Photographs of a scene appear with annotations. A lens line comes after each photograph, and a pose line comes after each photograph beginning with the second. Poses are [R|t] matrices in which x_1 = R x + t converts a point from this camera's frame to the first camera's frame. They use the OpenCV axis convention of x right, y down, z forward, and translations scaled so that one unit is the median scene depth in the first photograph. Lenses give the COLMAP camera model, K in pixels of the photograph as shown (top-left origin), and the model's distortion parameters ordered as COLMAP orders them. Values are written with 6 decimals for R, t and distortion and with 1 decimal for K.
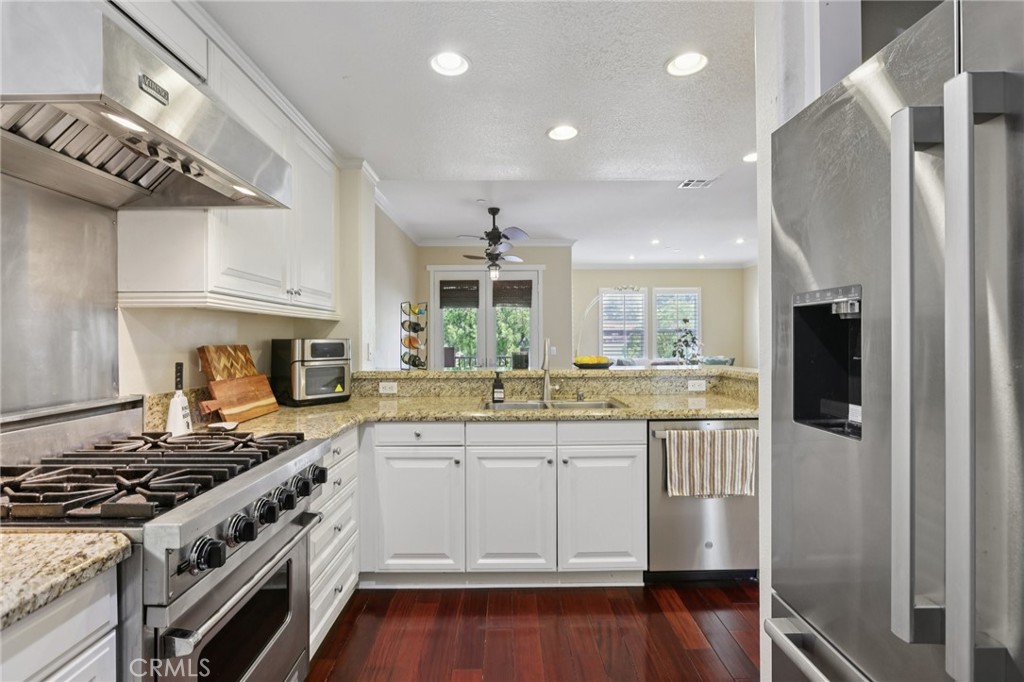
lens RADIAL K [[462.3, 0, 512.0], [0, 462.3, 341.0], [0, 0, 1]] dist [-0.000061, 0.000705]
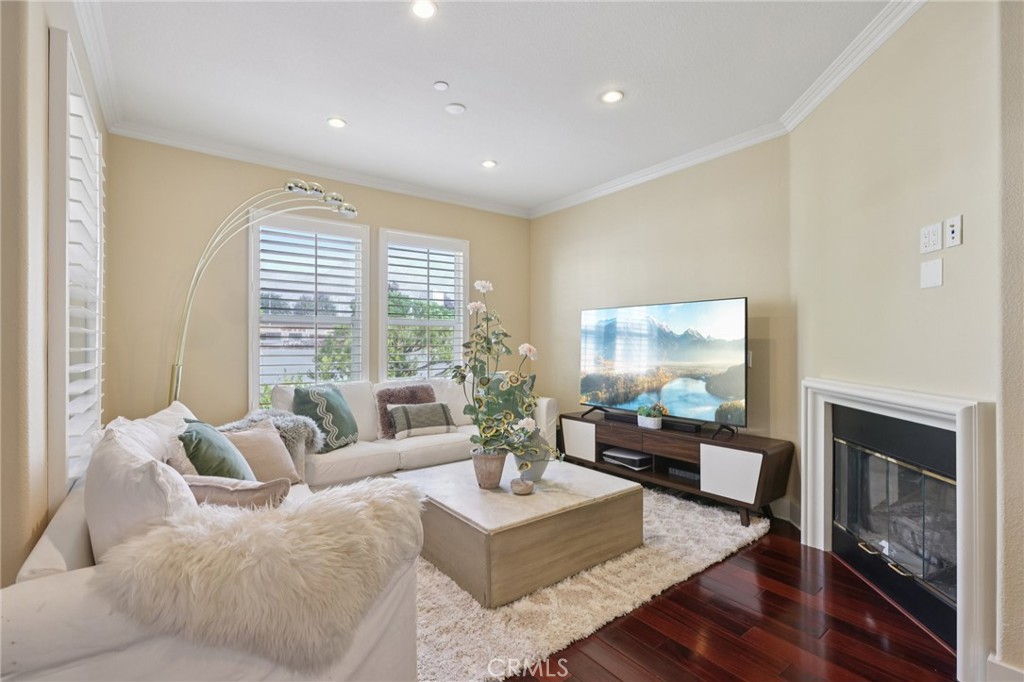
lens RADIAL K [[457.9, 0, 514.5], [0, 457.9, 346.7], [0, 0, 1]] dist [-0.022903, 0.013635]
pose [[0.801188, 0.000078, 0.598412, 0.549720], [0.000913, 0.999999, -0.001352, 0.018322], [-0.598412, 0.001629, 0.801187, 2.205686]]
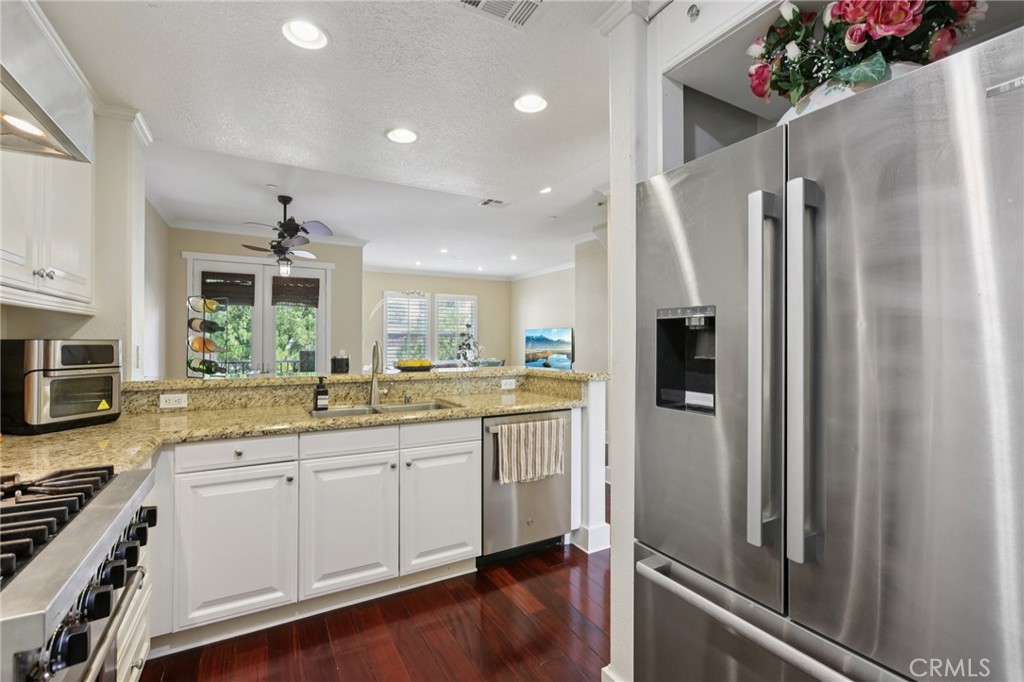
lens RADIAL K [[455.3, 0, 512.0], [0, 455.3, 341.0], [0, 0, 1]] dist [-0.010279, 0.015185]
pose [[0.878969, 0.008308, 0.476807, -0.145734], [-0.004896, 0.999953, -0.008398, 0.000347], [-0.476854, 0.005047, 0.878968, 0.022228]]
